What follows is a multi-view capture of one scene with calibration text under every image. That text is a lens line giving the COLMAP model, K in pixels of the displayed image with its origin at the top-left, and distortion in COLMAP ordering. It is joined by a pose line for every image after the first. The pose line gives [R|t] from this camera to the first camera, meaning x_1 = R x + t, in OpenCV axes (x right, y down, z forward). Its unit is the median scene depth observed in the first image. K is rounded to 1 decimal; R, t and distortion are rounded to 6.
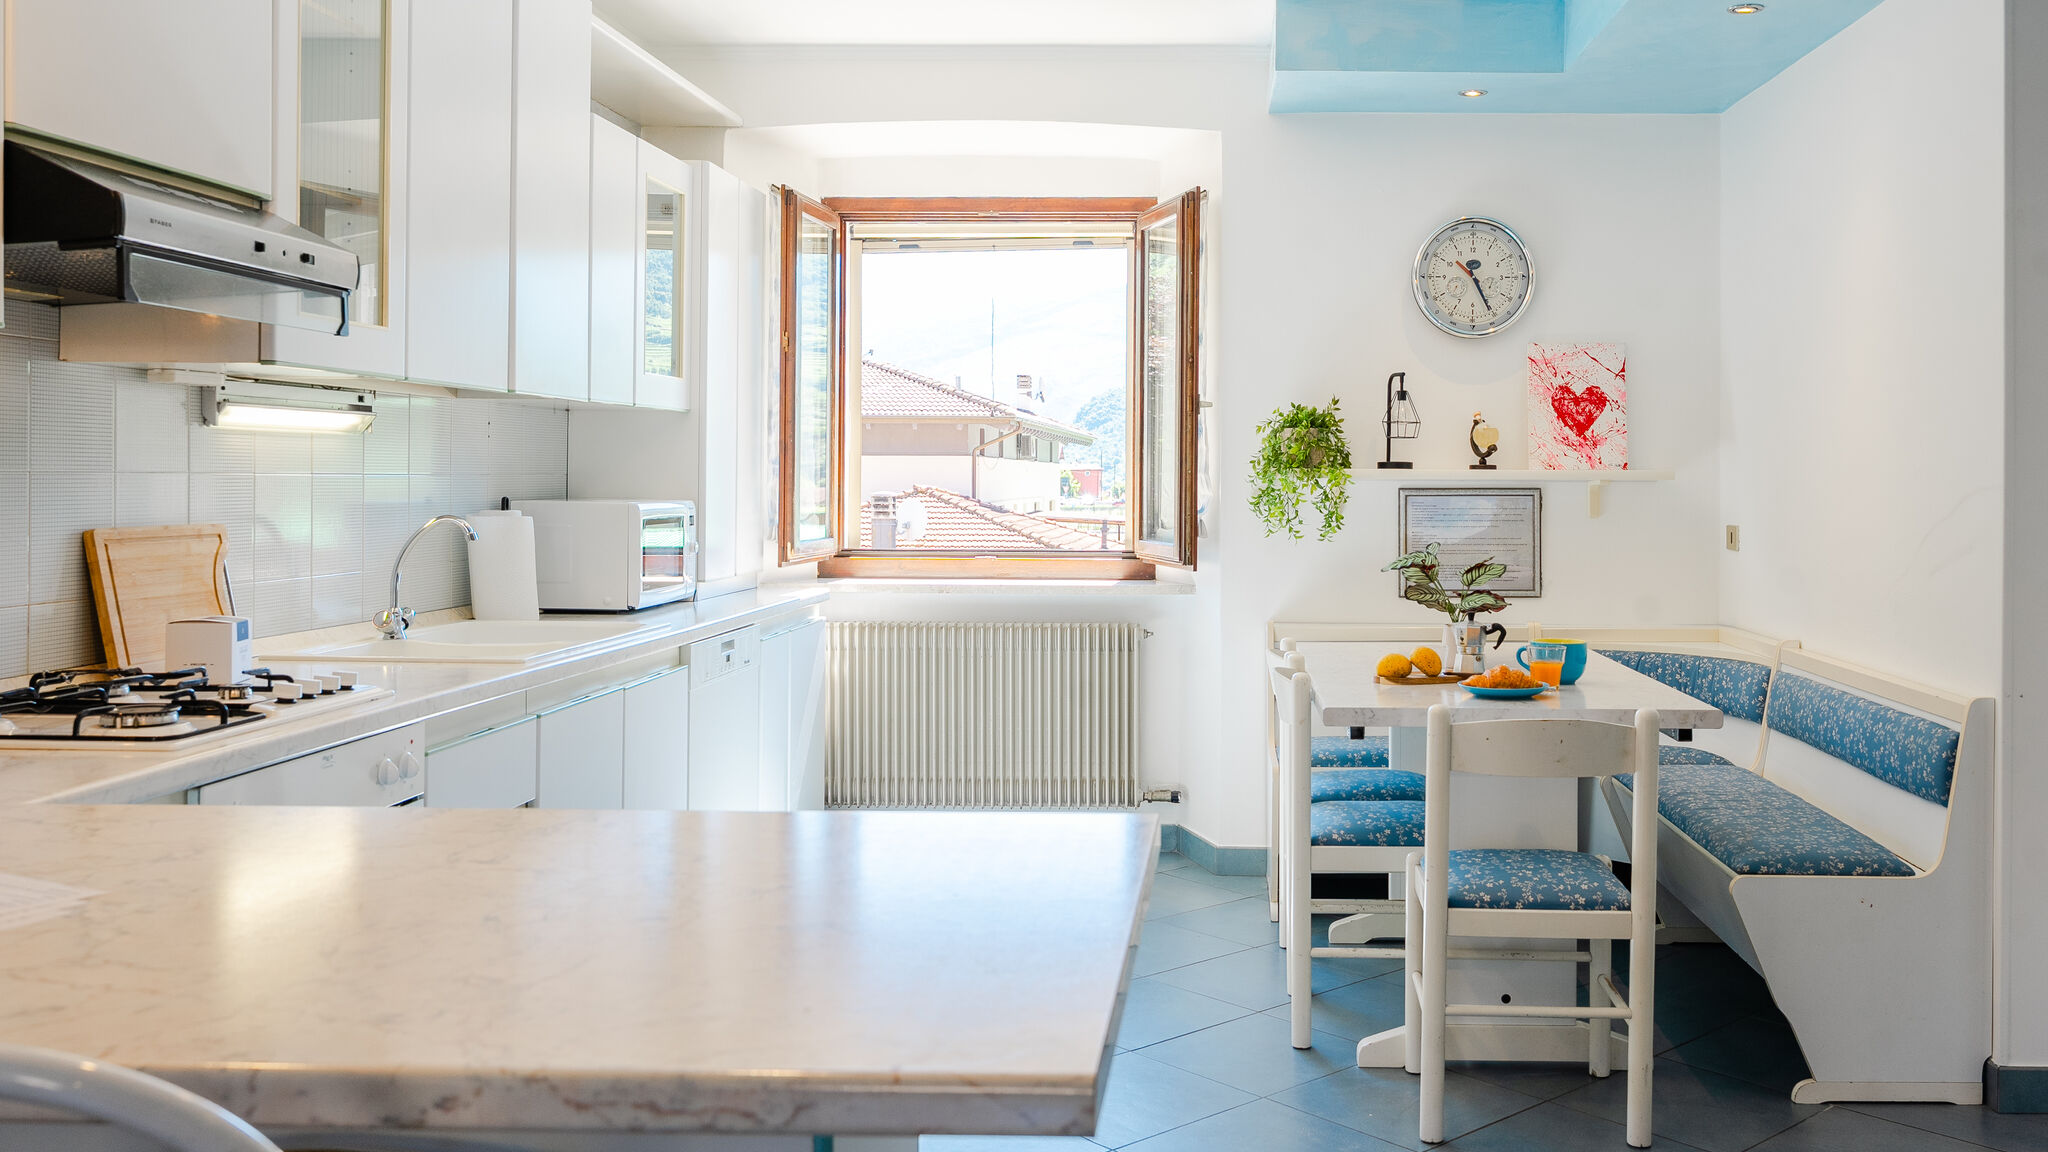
lens RADIAL K [[1744.2, 0, 1199.3], [0, 1744.2, 484.0], [0, 0, 1]] dist [-0.008337, 0.002714]
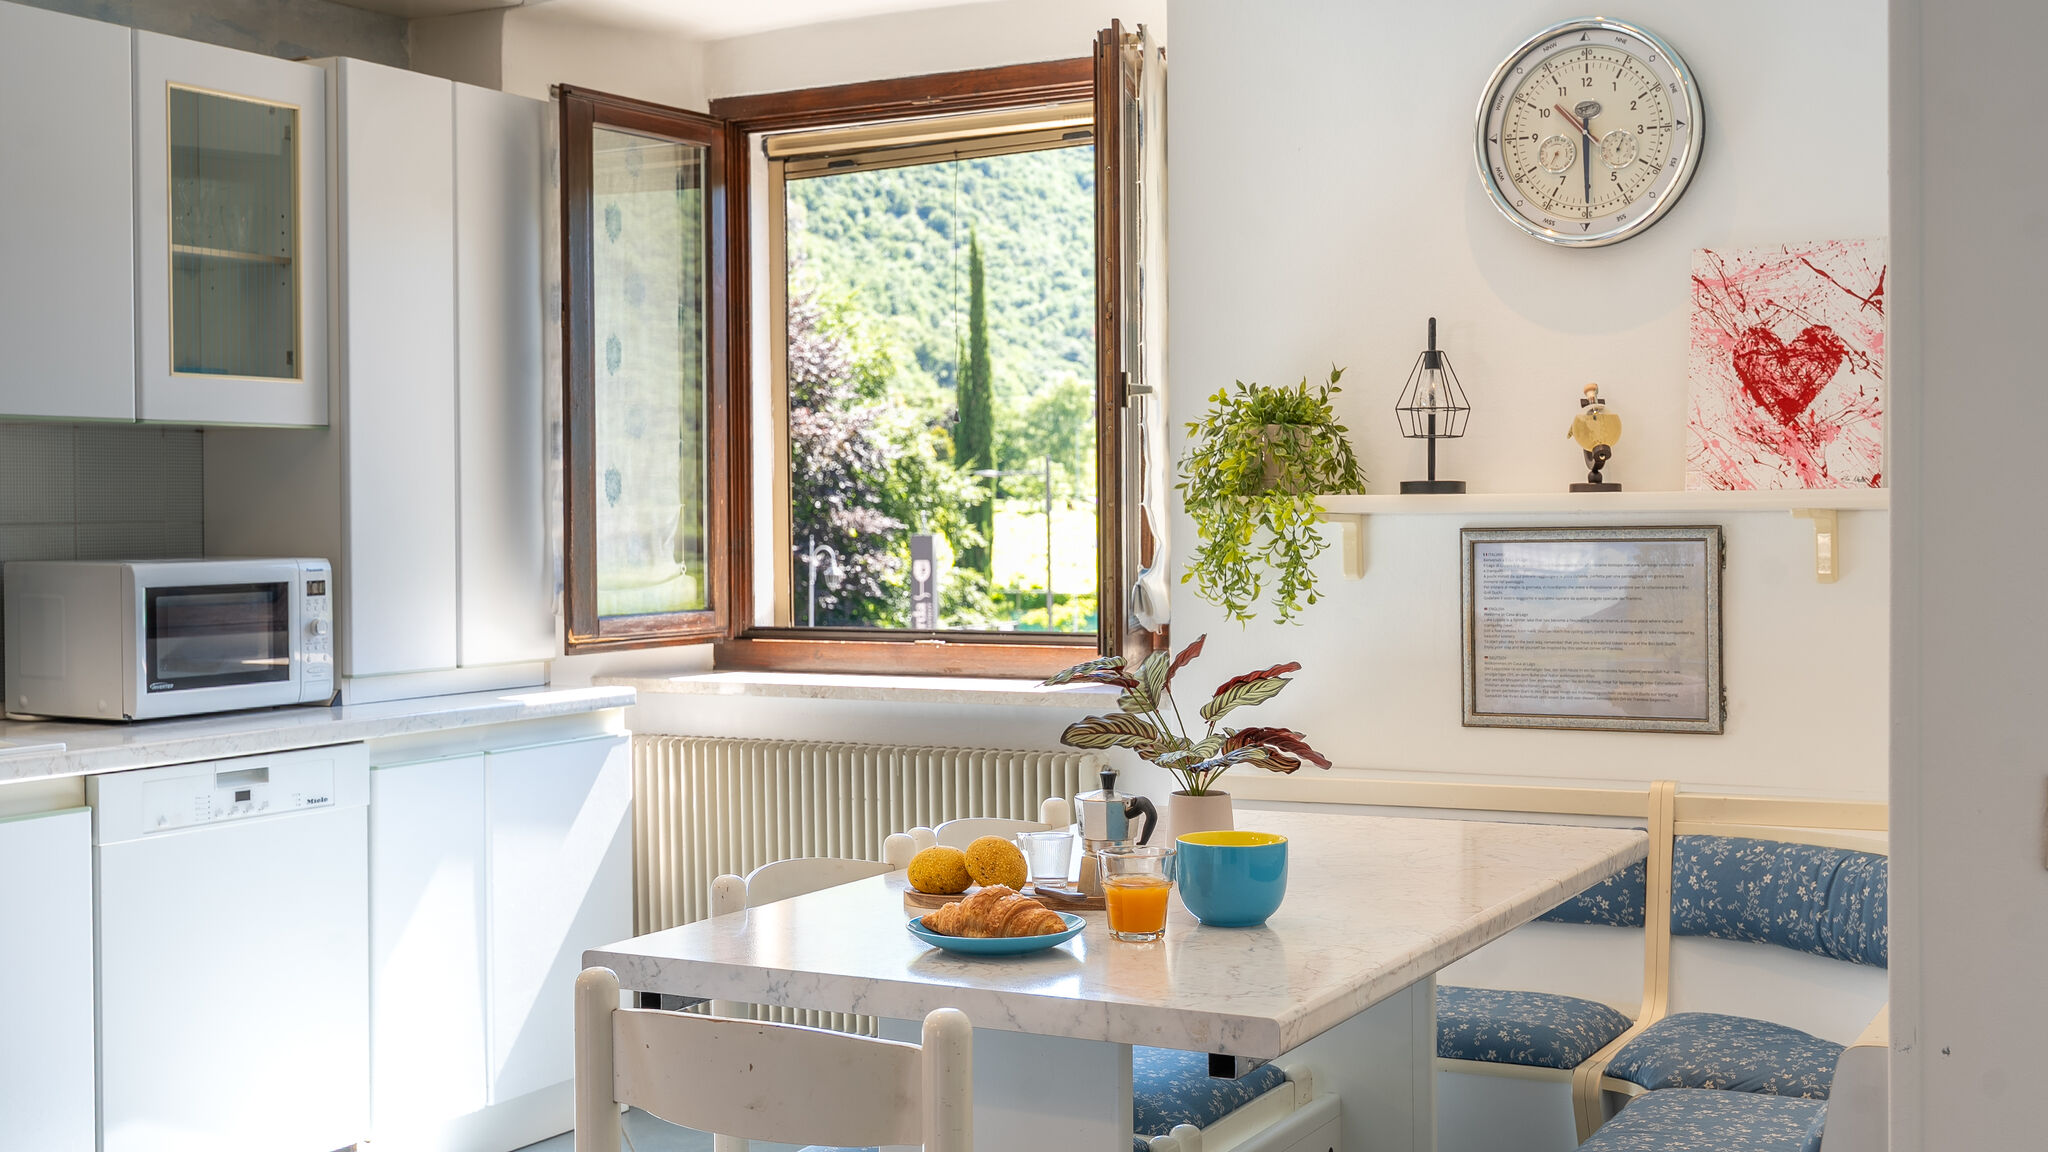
lens RADIAL K [[2366.9, 0, 1024.0], [0, 2366.9, 576.0], [0, 0, 1]] dist [-0.004131, 0.023372]
pose [[0.886806, -0.000834, -0.462141, 0.340709], [0.011722, 0.999717, 0.020690, 0.000311], [0.461993, -0.023765, 0.886565, 0.273845]]
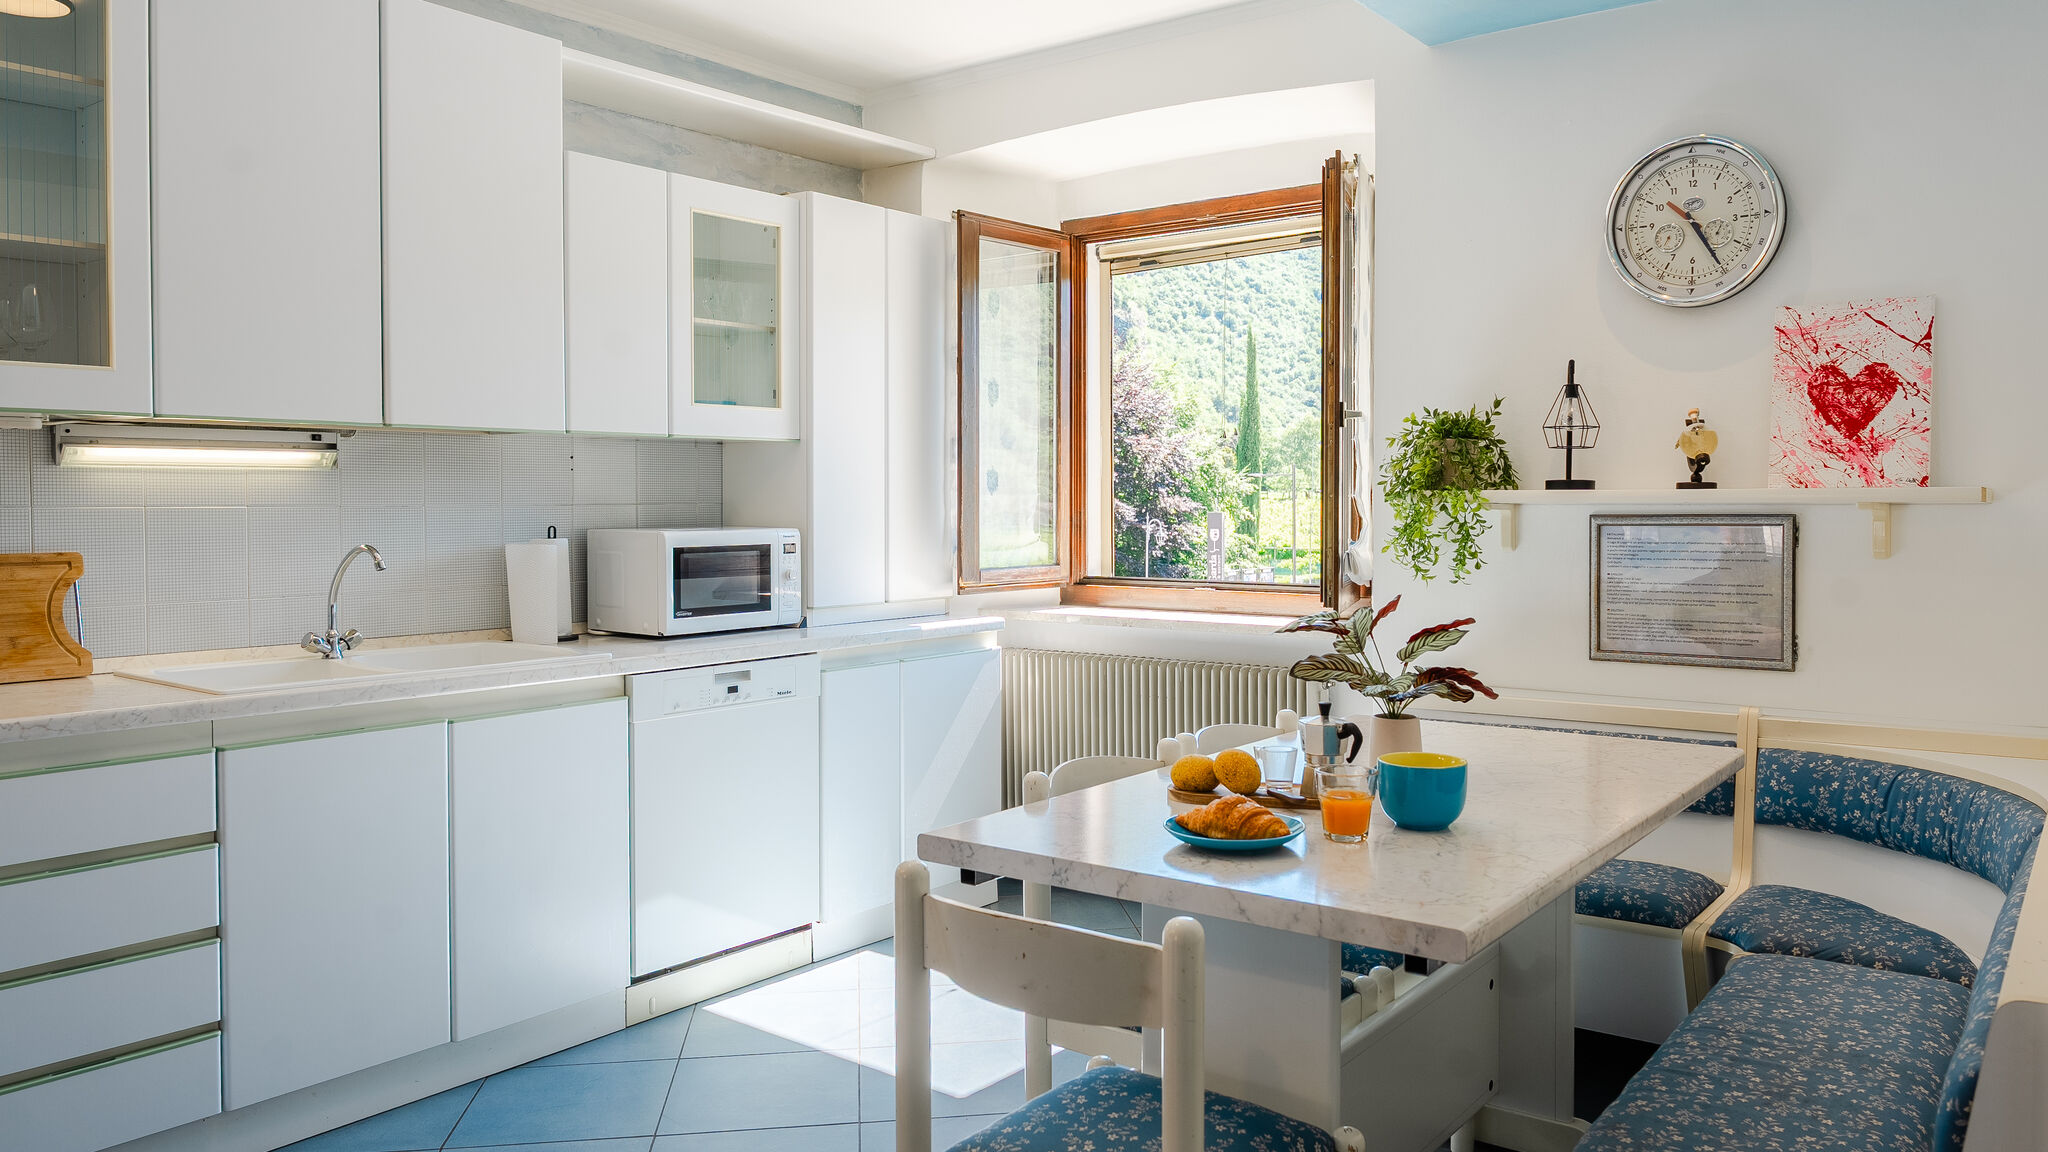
lens RADIAL K [[1444.2, 0, 1081.9], [0, 1444.2, 548.5], [0, 0, 1]] dist [-0.003926, -0.003923]
pose [[0.816283, 0.012035, -0.577526, 0.297927], [0.004590, 0.999616, 0.027319, -0.001184], [0.577634, -0.024951, 0.815915, 0.366549]]
